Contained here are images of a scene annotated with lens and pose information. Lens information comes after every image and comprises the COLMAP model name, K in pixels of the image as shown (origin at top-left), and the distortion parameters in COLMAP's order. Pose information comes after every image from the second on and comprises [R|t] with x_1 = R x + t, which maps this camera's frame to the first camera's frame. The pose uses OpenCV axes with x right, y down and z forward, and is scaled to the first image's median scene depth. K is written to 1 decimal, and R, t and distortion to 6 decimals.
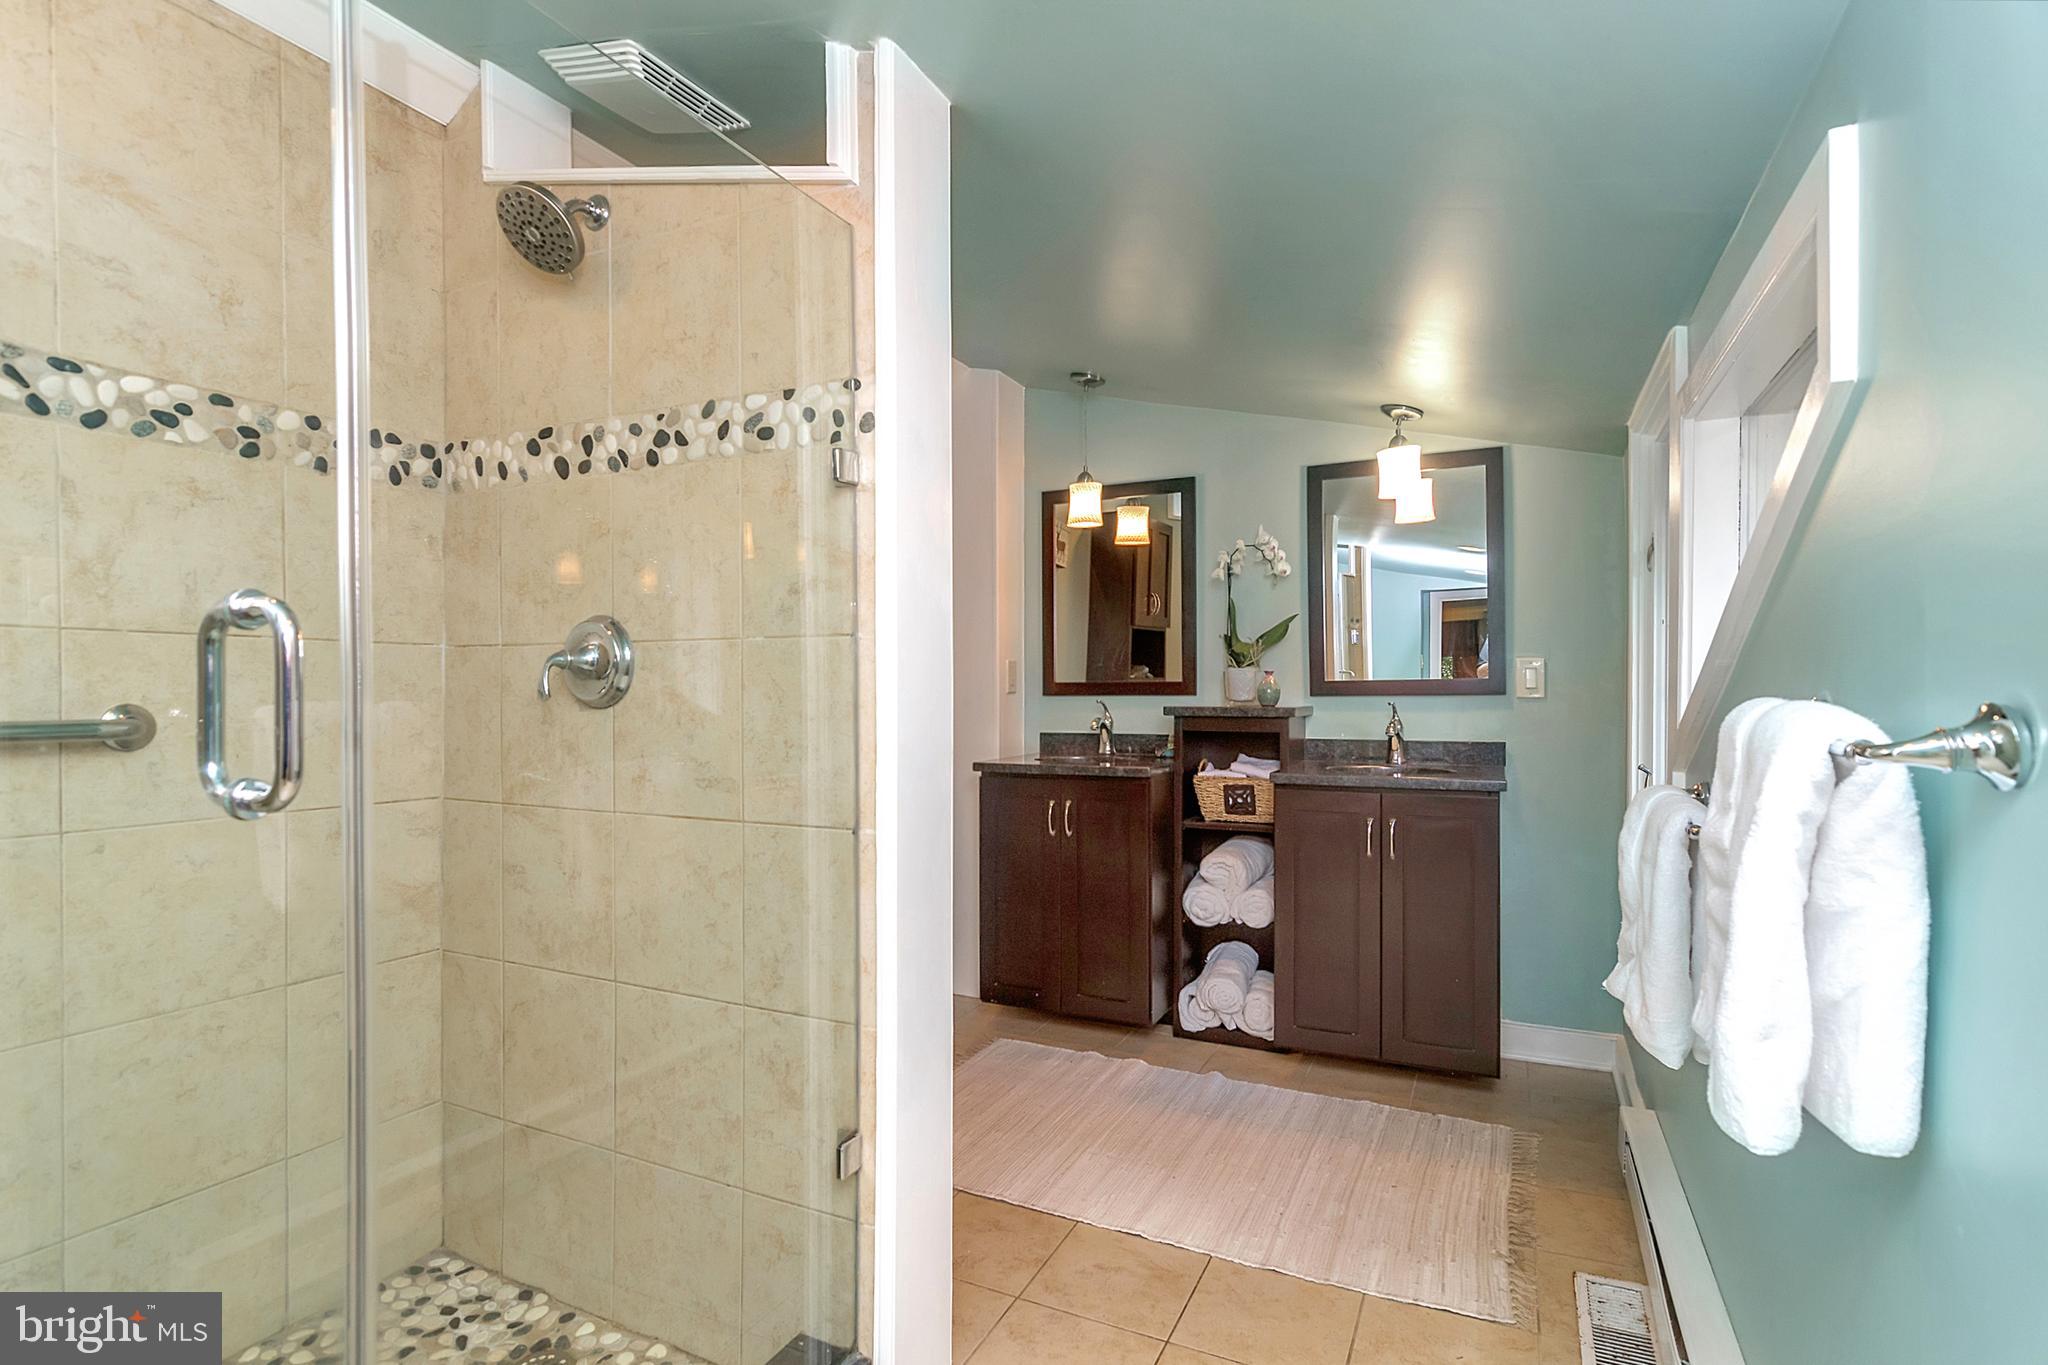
lens RADIAL K [[1039.3, 0, 1015.3], [0, 1039.3, 689.0], [0, 0, 1]] dist [-0.000421, -0.000296]
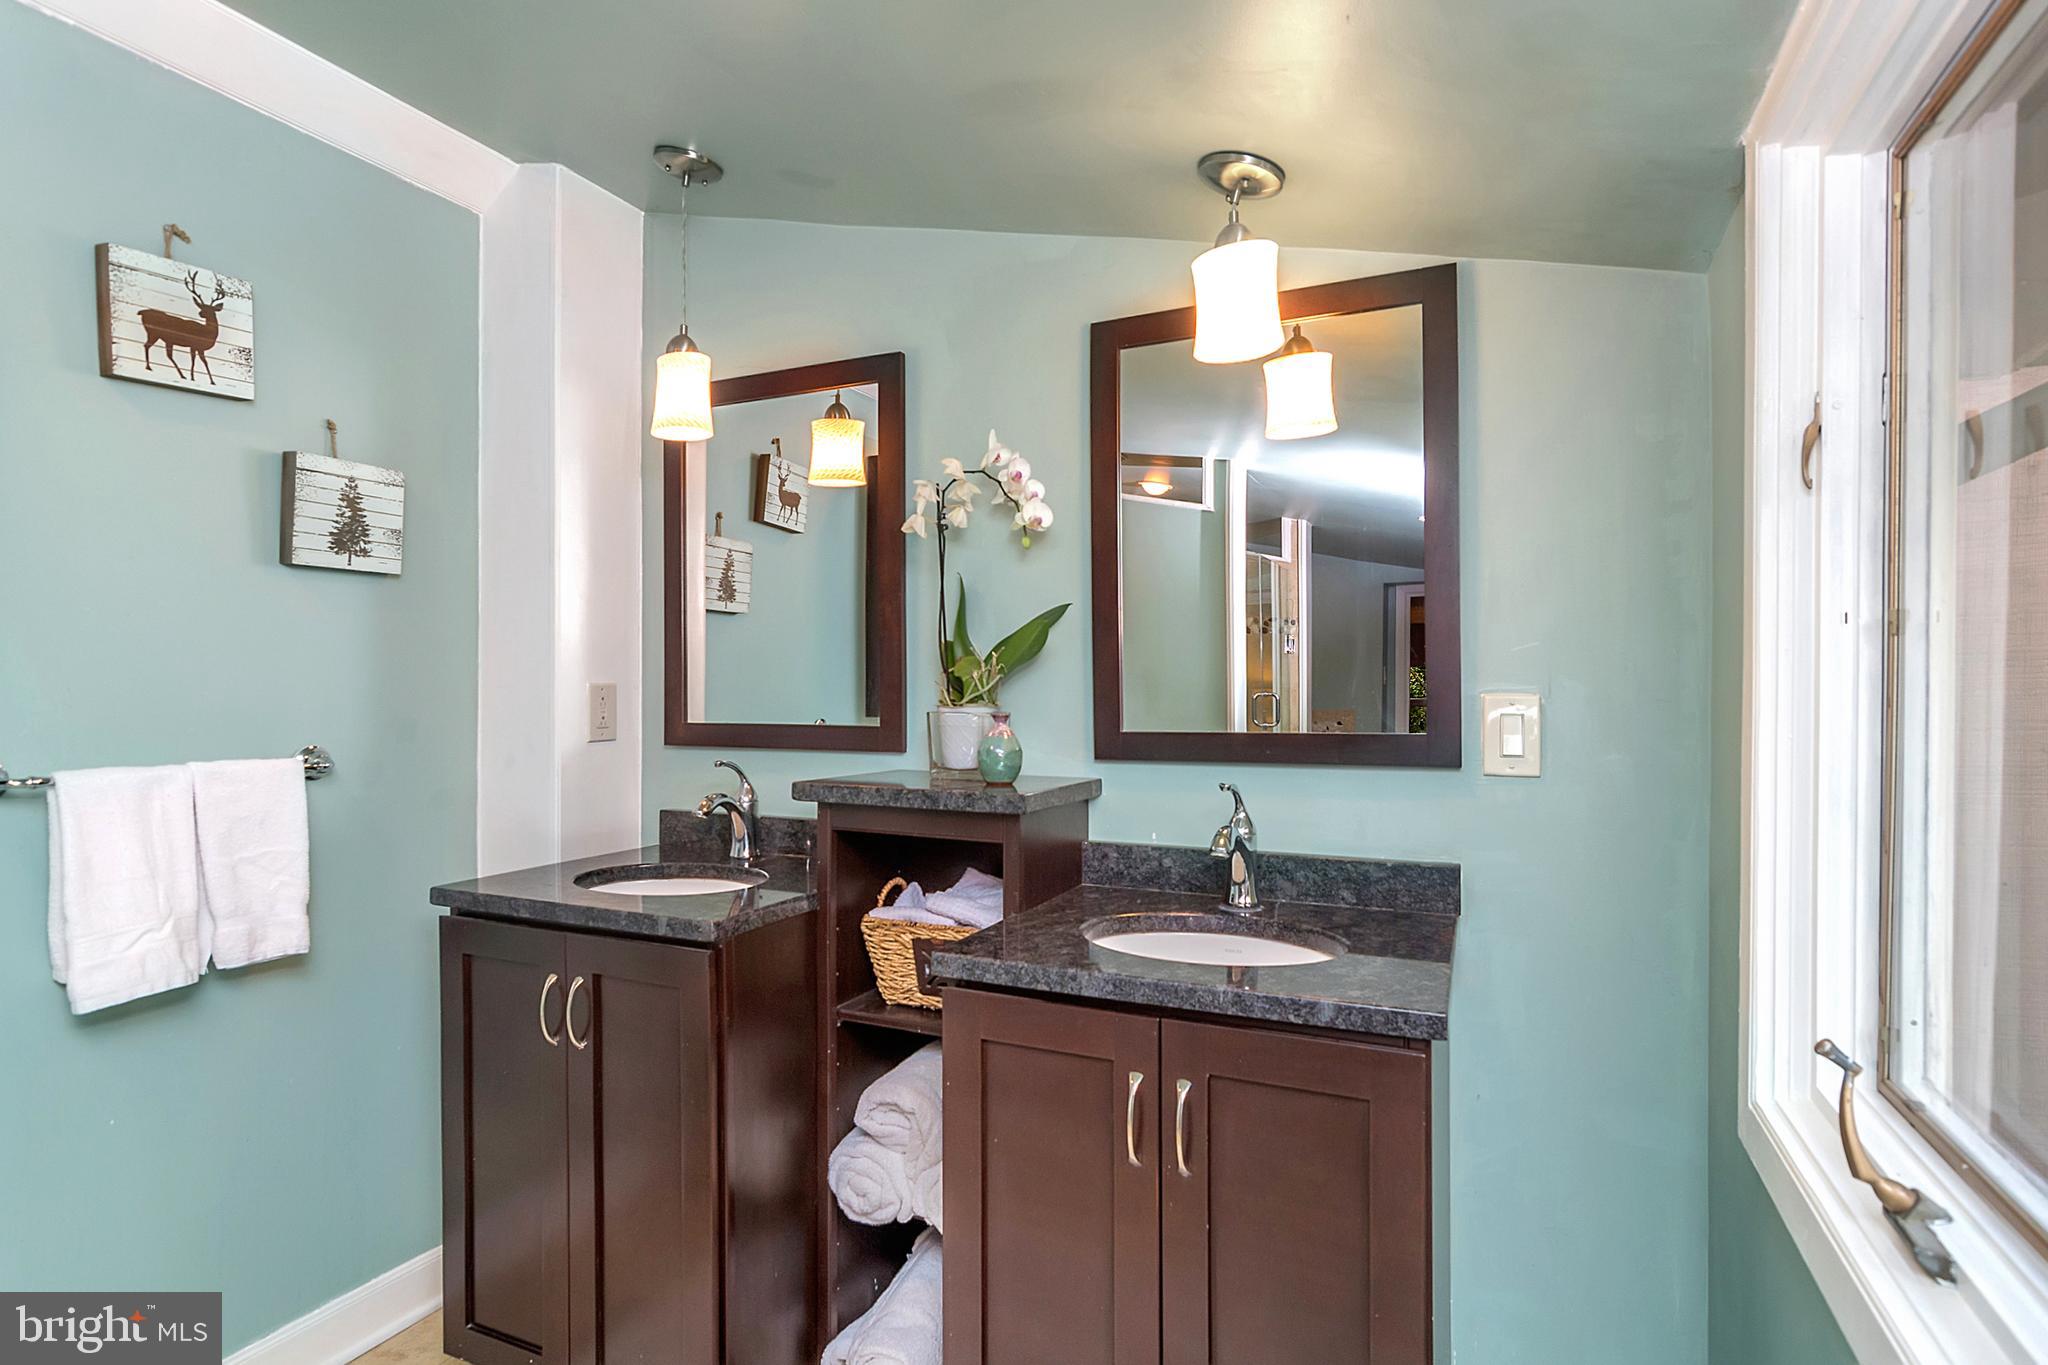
lens RADIAL K [[1039.3, 0, 1029.4], [0, 1039.3, 679.7], [0, 0, 1]] dist [-0.000421, -0.000296]
pose [[0.999691, 0.008834, 0.023238, 0.241930], [-0.008454, 0.999830, -0.016403, -0.025498], [-0.023379, 0.016201, 0.999595, 0.484606]]
